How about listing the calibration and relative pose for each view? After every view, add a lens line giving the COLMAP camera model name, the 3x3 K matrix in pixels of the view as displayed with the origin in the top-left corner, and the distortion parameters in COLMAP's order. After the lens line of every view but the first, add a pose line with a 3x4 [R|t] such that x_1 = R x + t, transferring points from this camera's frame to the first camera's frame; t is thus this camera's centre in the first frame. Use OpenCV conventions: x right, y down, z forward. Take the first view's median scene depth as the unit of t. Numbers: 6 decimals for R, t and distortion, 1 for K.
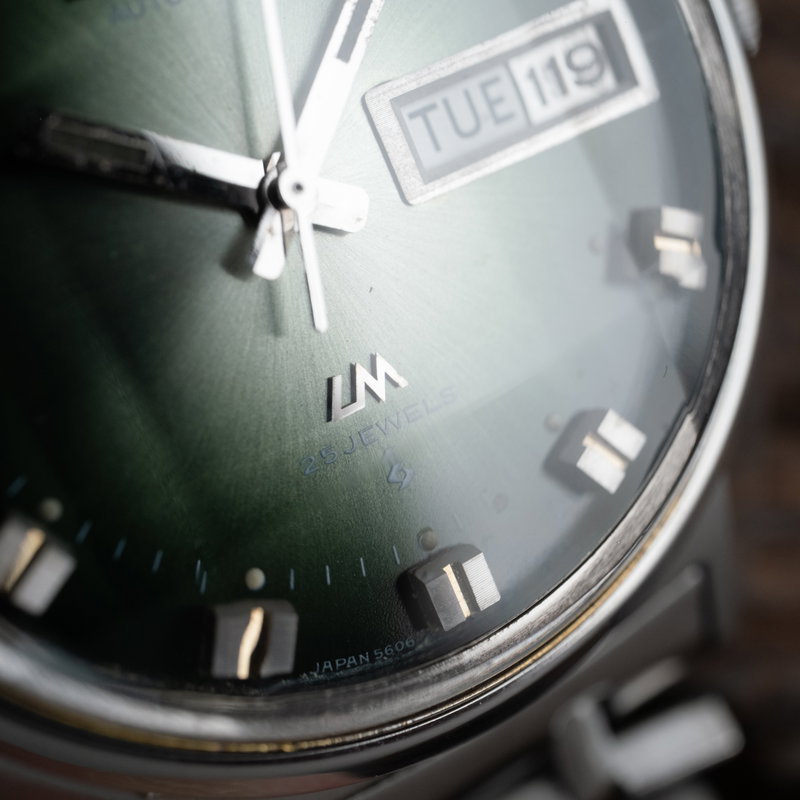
lens RADIAL K [[1505.9, 0, 414.8], [0, 1505.9, 399.5], [0, 0, 1]] dist [0.155759, 0.037465]
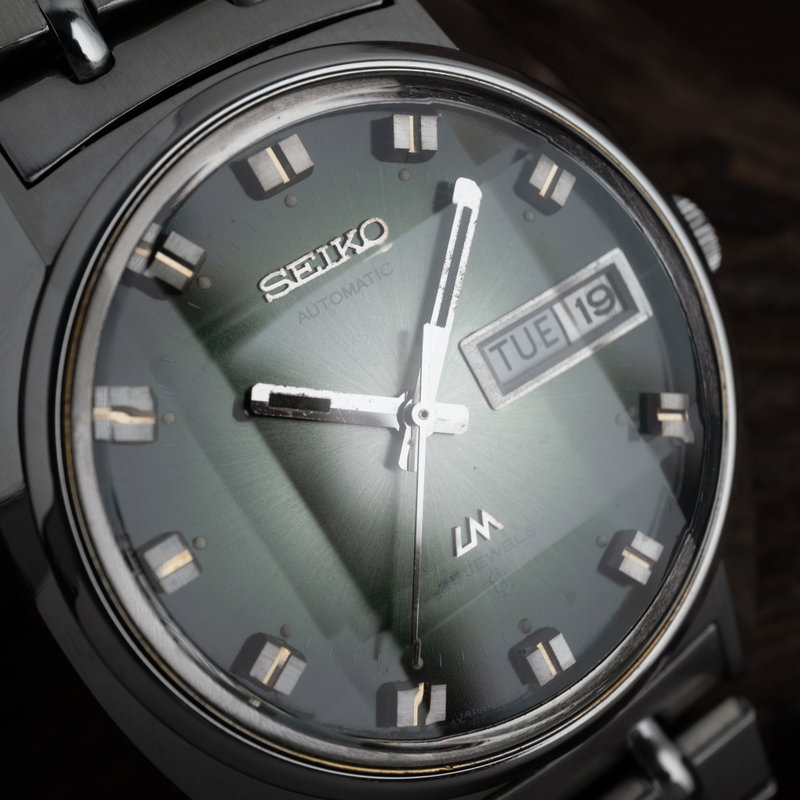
lens RADIAL K [[1497.9, 0, 400.0], [0, 1497.9, 400.0], [0, 0, 1]] dist [-0.020414, 0.101291]
pose [[0.994387, -0.084825, -0.063232, -0.002093], [0.084842, 0.996391, -0.002426, -0.141085], [0.063209, -0.002953, 0.997996, -0.515607]]
